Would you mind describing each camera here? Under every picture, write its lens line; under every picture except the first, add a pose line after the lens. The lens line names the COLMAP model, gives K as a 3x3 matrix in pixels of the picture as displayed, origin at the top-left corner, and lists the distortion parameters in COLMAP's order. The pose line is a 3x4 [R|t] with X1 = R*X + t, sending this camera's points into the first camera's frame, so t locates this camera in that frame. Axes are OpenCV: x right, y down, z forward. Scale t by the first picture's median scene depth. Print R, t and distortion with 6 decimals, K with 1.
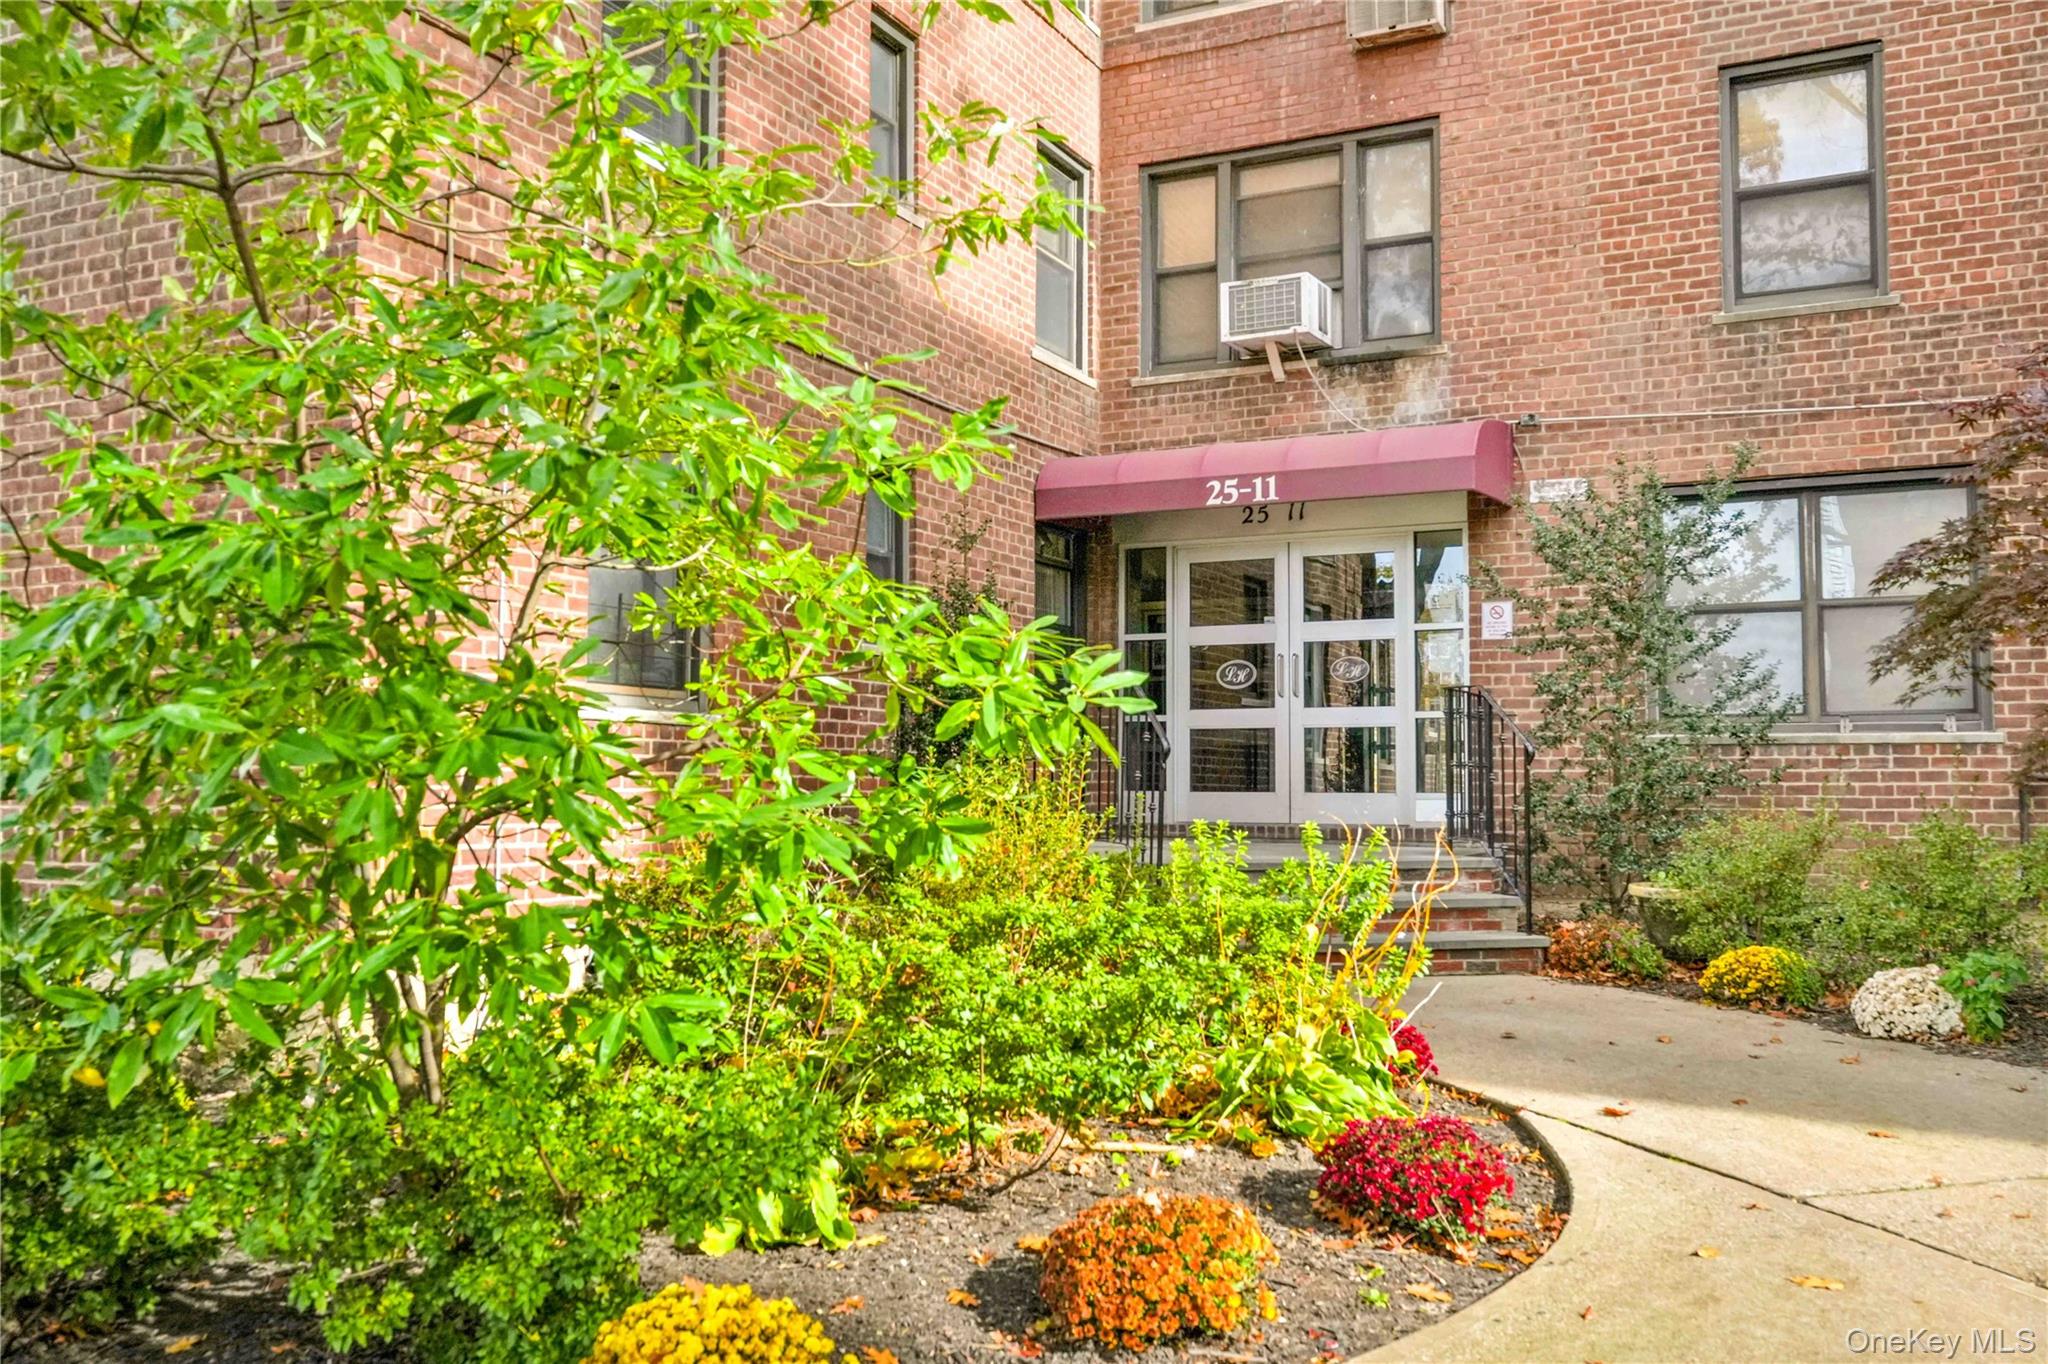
lens RADIAL K [[1728.7, 0, 1024.0], [0, 1728.7, 682.0], [0, 0, 1]] dist [-0.002314, -0.000195]
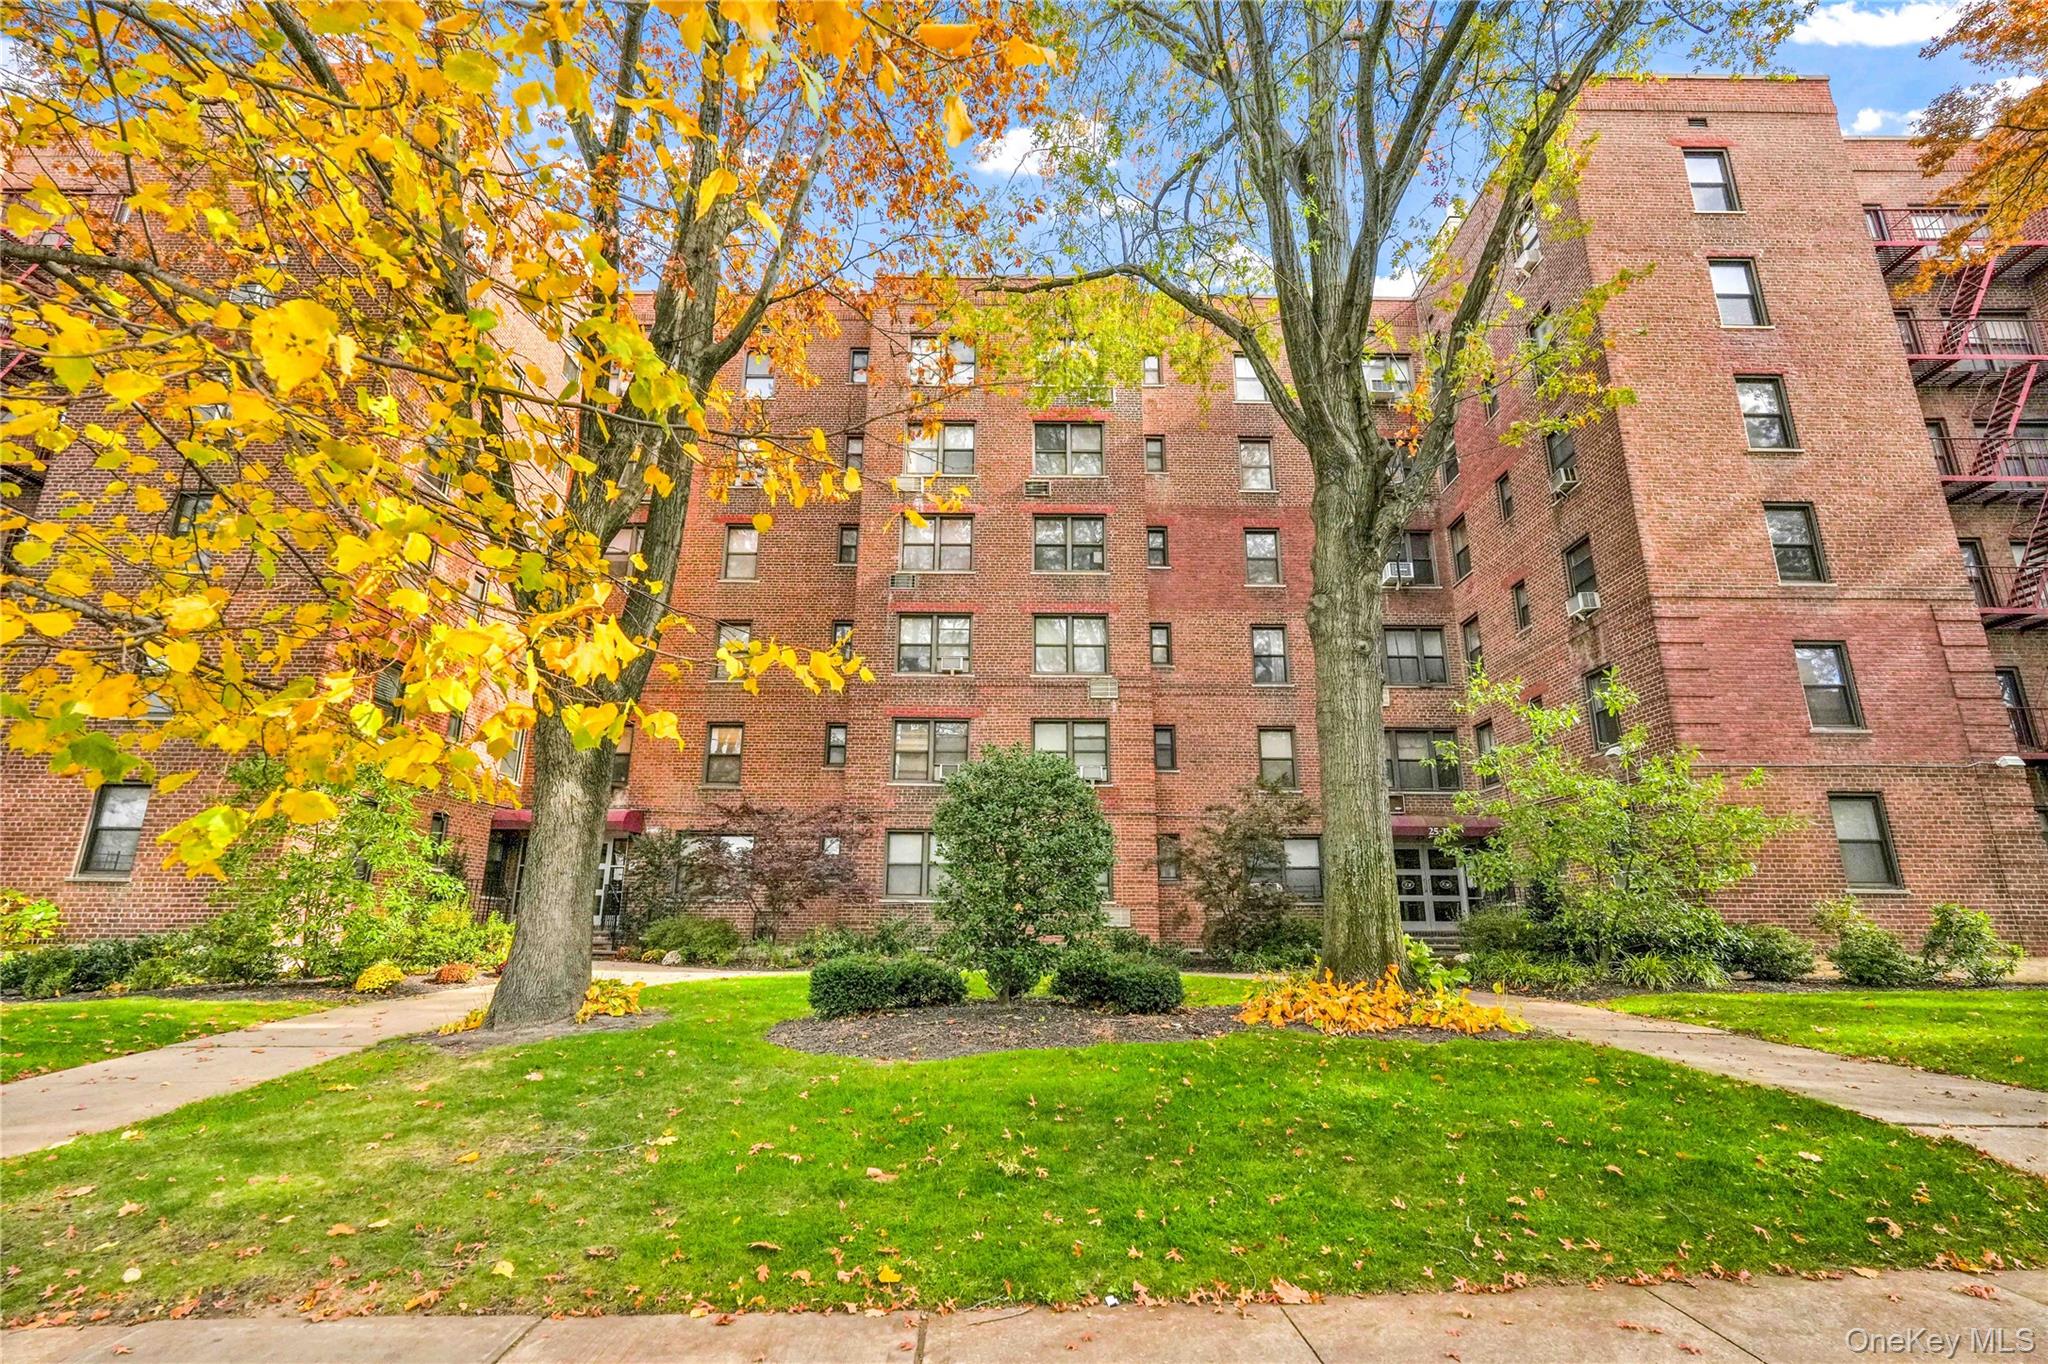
lens RADIAL K [[932.9, 0, 1024.0], [0, 932.9, 682.0], [0, 0, 1]] dist [0.000823, 0.000083]
pose [[0.888853, 0.119897, 0.442228, 0.104362], [-0.025614, 0.976650, -0.213306, -0.019324], [-0.457476, 0.178270, 0.871169, -1.195962]]
